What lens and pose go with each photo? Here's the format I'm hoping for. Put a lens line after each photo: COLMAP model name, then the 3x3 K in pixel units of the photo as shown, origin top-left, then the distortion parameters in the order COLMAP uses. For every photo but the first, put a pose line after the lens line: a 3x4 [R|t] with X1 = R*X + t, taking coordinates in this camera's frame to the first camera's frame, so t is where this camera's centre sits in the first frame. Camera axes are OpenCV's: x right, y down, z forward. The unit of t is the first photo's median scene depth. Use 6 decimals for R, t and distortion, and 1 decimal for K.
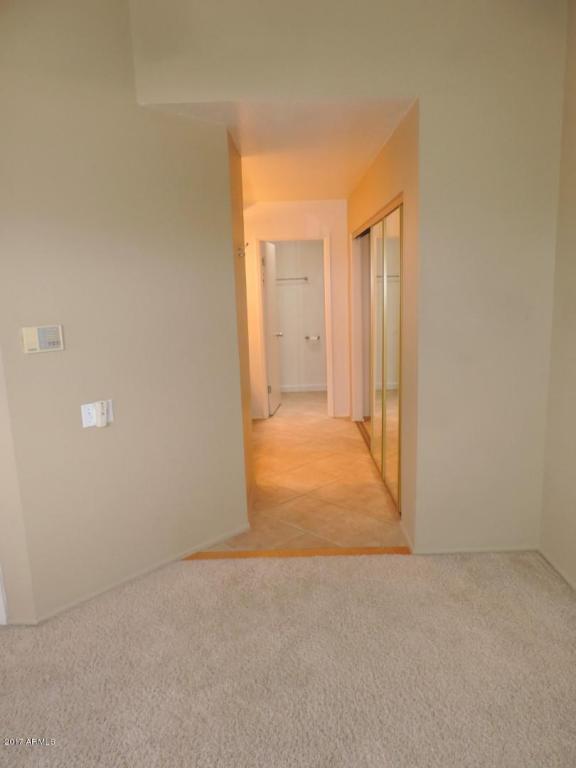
lens RADIAL K [[545.8, 0, 286.7], [0, 545.8, 385.5], [0, 0, 1]] dist [-0.025293, 0.004030]
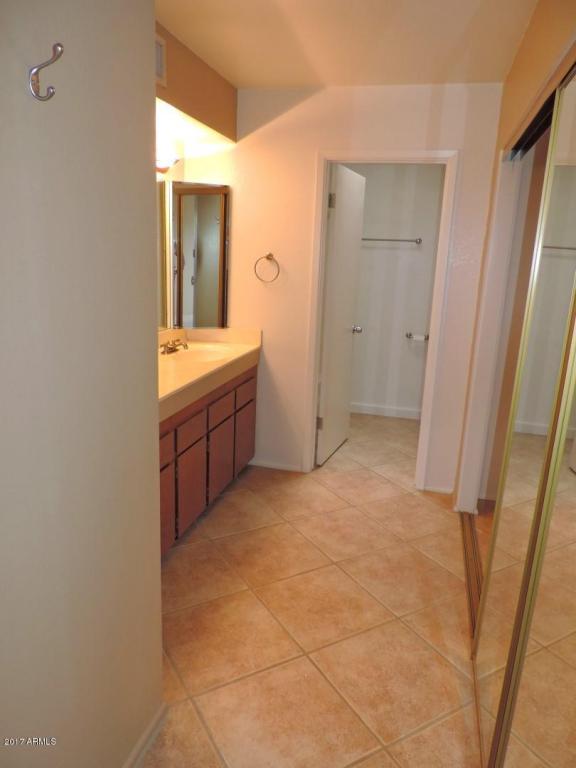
lens RADIAL K [[545.8, 0, 285.0], [0, 545.8, 383.7], [0, 0, 1]] dist [-0.025293, 0.004030]
pose [[0.964588, 0.134833, -0.226692, 0.061505], [-0.120832, 0.989865, 0.074611, -0.075941], [0.234455, -0.044578, 0.971104, 0.426642]]
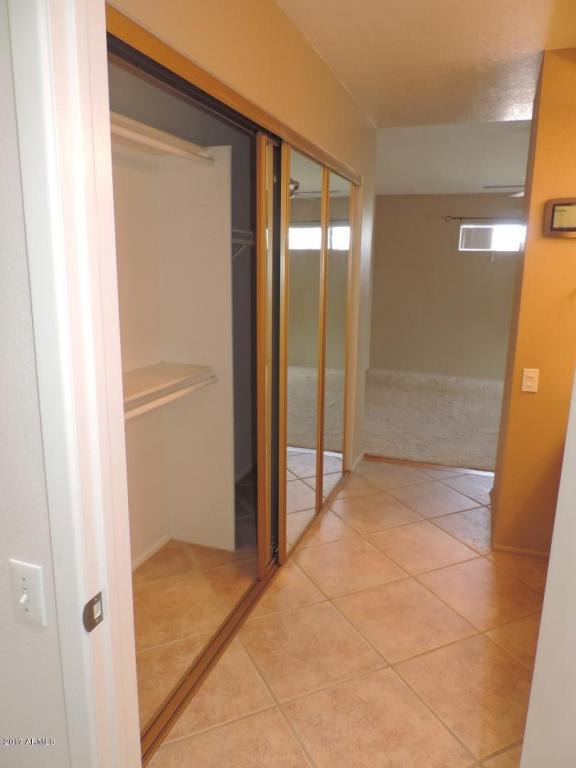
lens RADIAL K [[545.8, 0, 286.8], [0, 545.8, 383.7], [0, 0, 1]] dist [-0.025293, 0.004030]
pose [[-0.941024, -0.047374, 0.335006, -0.020933], [0.085215, 0.925044, 0.370178, -0.193077], [-0.327432, 0.376894, -0.866452, 1.079154]]
